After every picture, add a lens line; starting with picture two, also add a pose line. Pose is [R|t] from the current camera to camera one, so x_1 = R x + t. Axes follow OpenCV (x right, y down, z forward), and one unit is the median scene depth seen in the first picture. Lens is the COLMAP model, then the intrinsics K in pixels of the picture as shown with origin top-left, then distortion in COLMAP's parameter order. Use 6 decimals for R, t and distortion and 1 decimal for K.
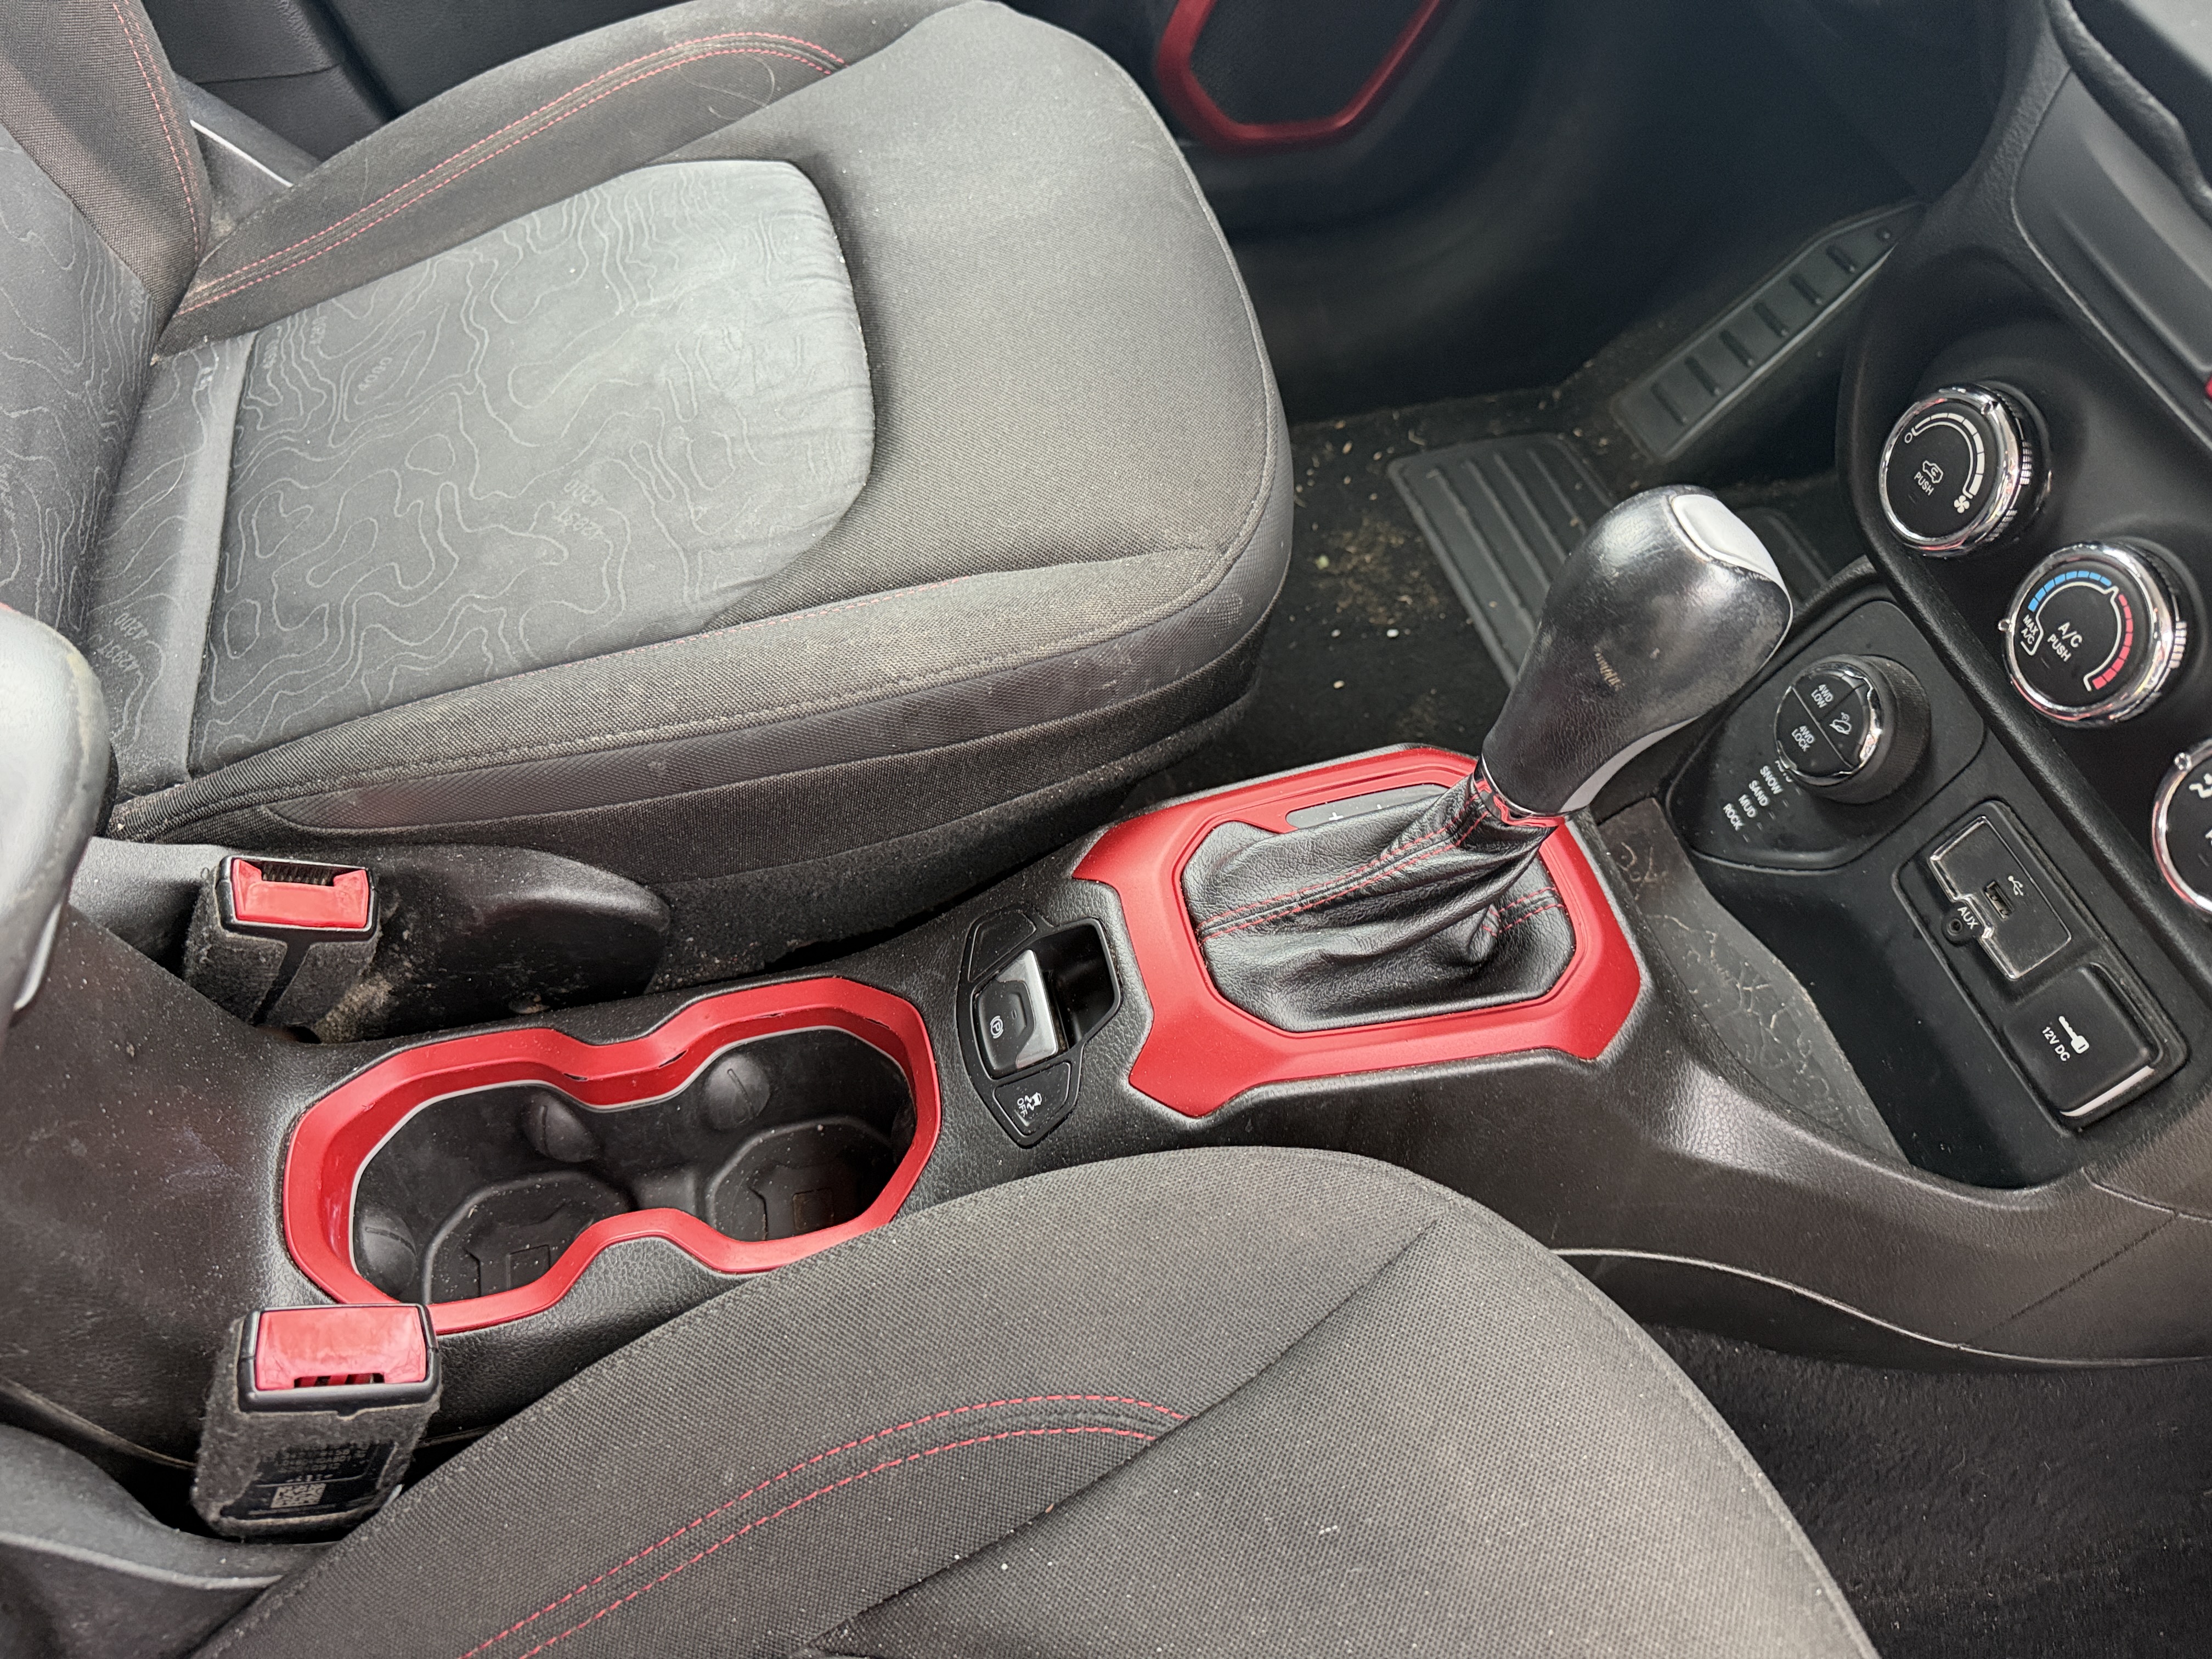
lens RADIAL K [[1587.7, 0, 1086.4], [0, 1587.7, 830.8], [0, 0, 1]] dist [0.051486, -0.068075]
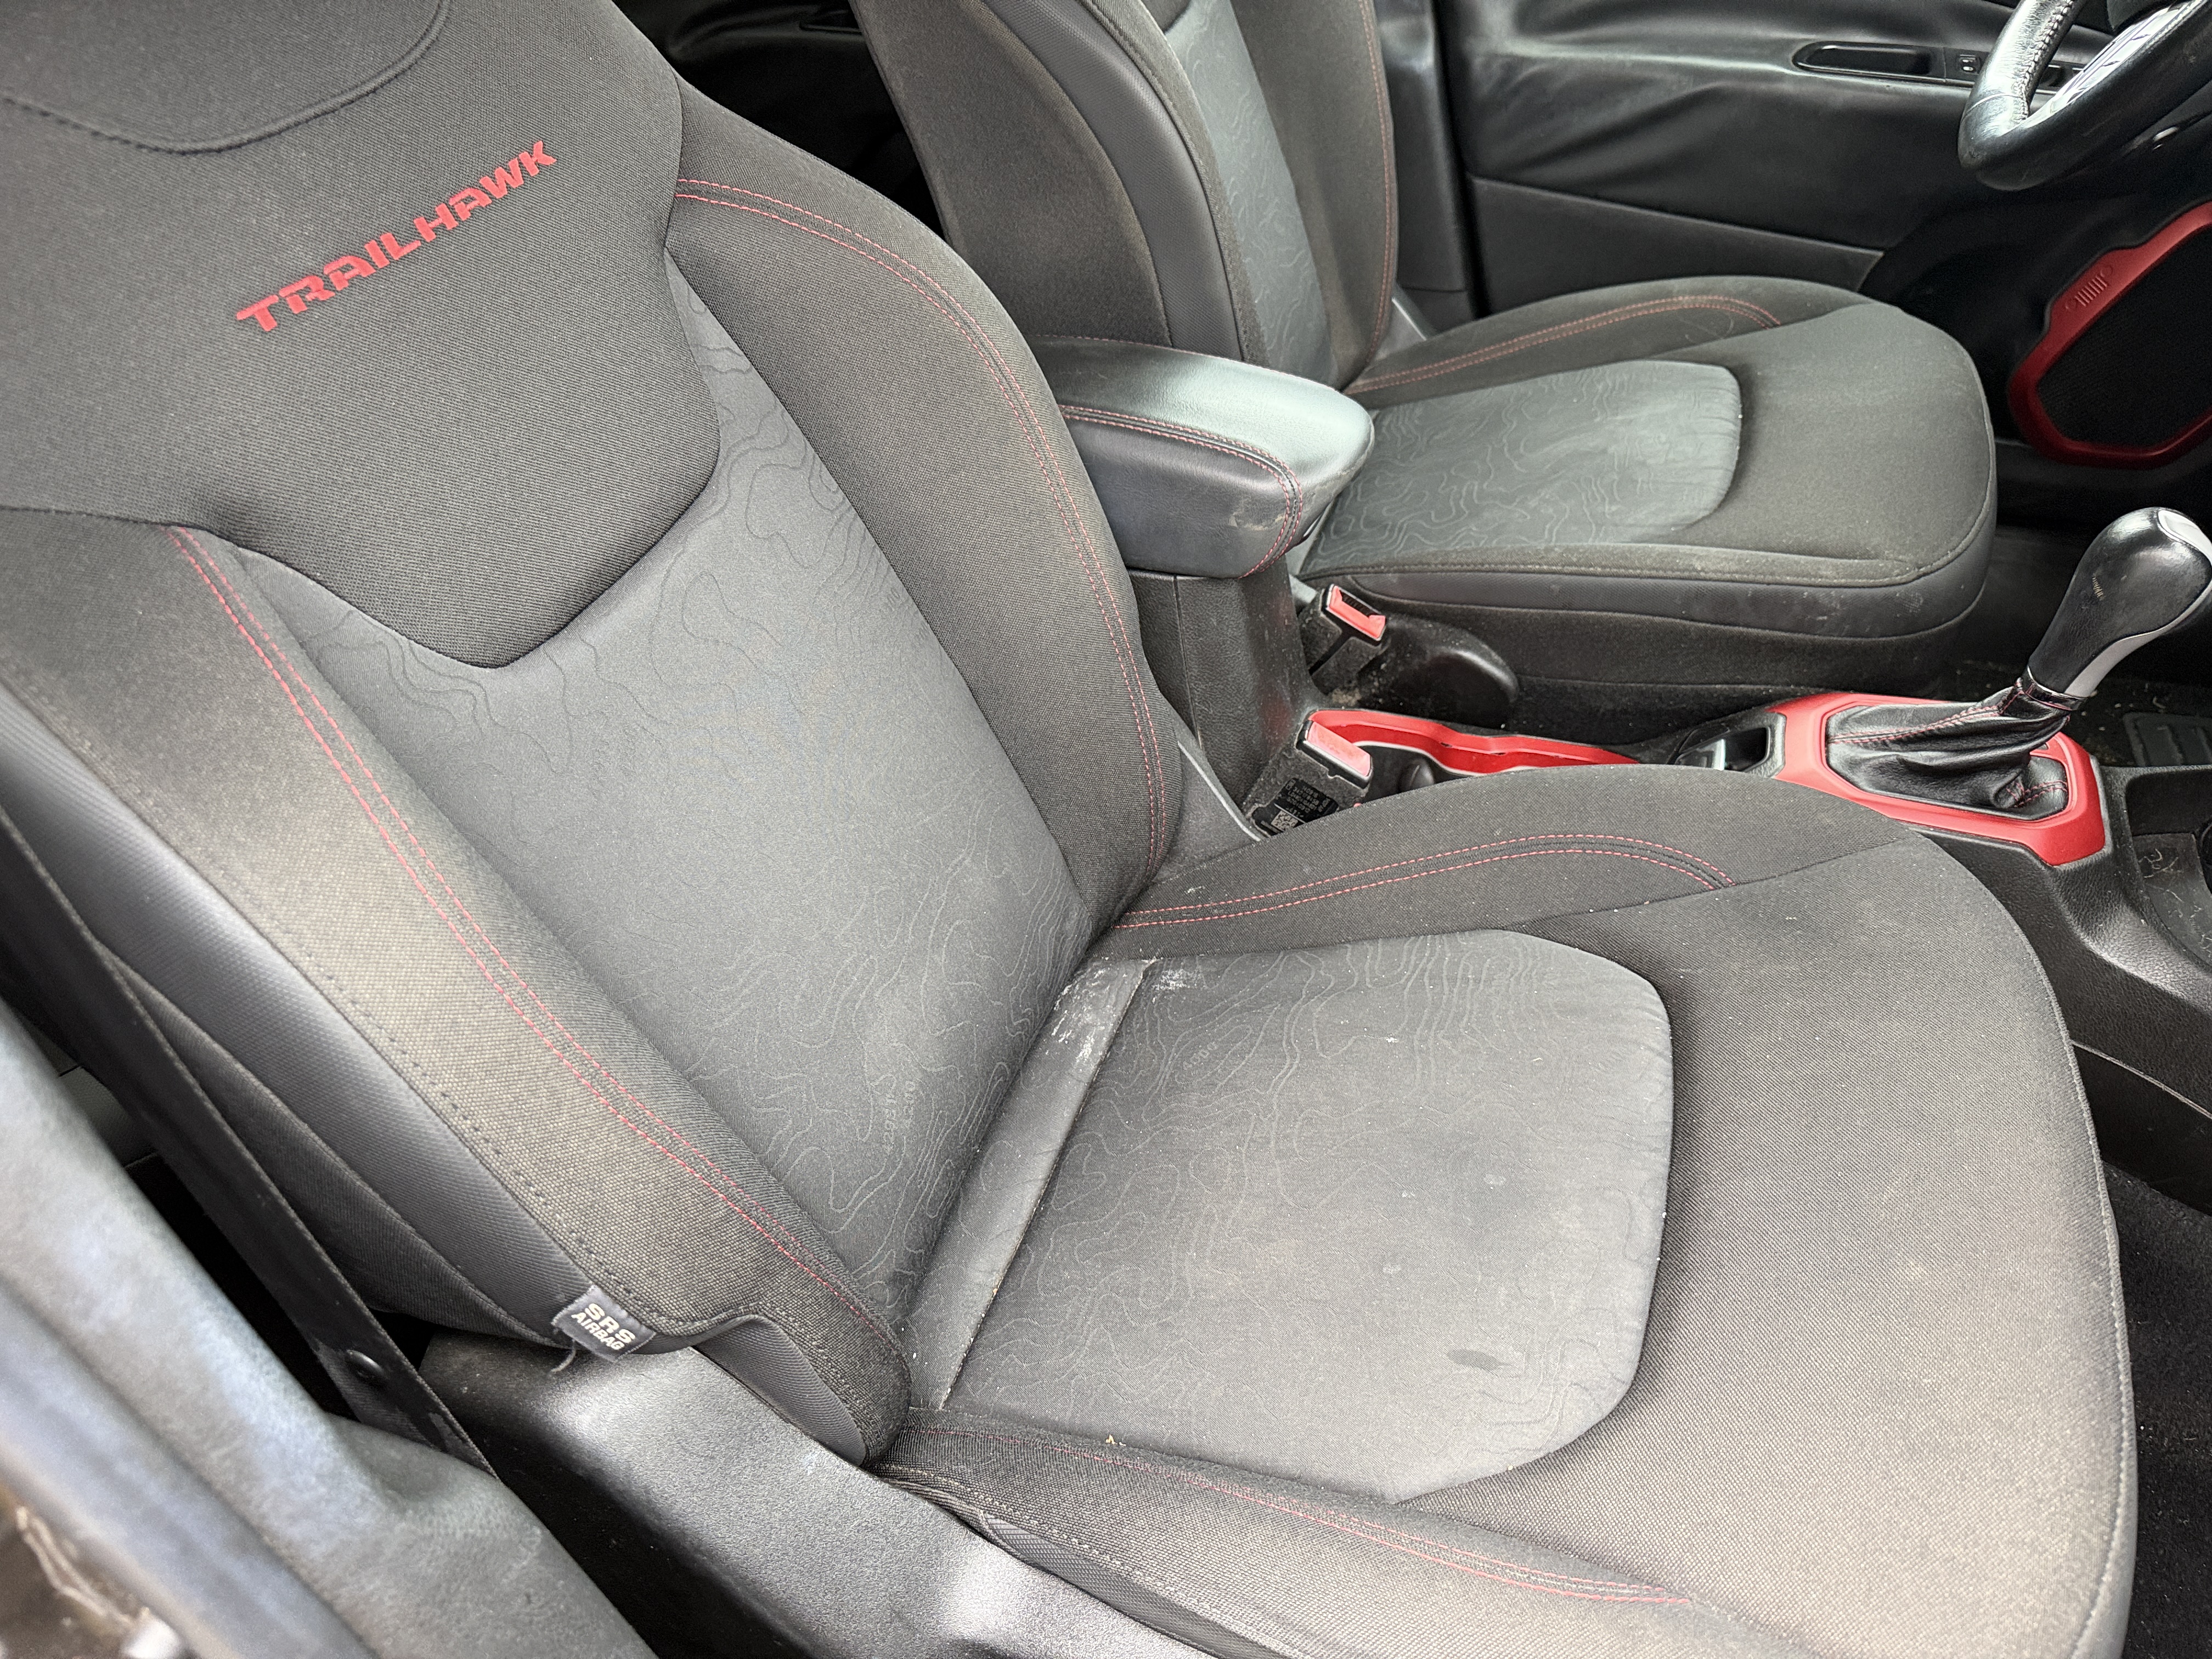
lens RADIAL K [[1587.7, 0, 1107.3], [0, 1587.7, 830.9], [0, 0, 1]] dist [0.051486, -0.068075]
pose [[0.847879, 0.295177, -0.440422, 0.180406], [-0.381727, 0.916357, -0.120726, 0.593240], [0.367948, 0.270482, 0.889637, -0.732100]]
